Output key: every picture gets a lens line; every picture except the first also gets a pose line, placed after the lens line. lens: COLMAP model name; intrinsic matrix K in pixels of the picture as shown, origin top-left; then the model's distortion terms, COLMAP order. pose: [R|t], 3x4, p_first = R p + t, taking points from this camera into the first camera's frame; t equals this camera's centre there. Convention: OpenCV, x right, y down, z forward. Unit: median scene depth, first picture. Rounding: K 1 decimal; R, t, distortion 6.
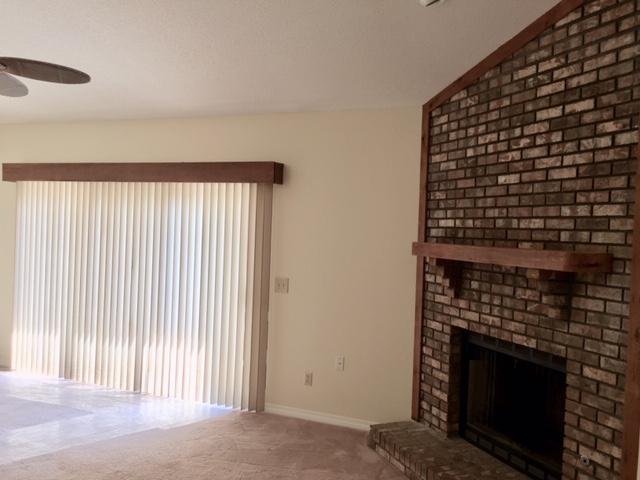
lens RADIAL K [[545.6, 0, 320.0], [0, 545.6, 240.0], [0, 0, 1]] dist [0.084404, -0.119027]
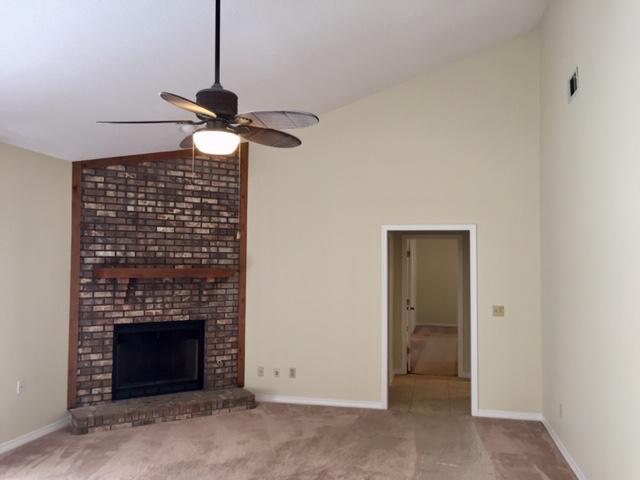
lens RADIAL K [[545.6, 0, 320.0], [0, 545.6, 240.0], [0, 0, 1]] dist [0.084404, -0.119027]
pose [[-0.161329, 0.006819, 0.986877, -1.481563], [0.004105, 0.999972, -0.006238, -0.064825], [-0.986892, 0.003045, -0.161353, 0.800807]]
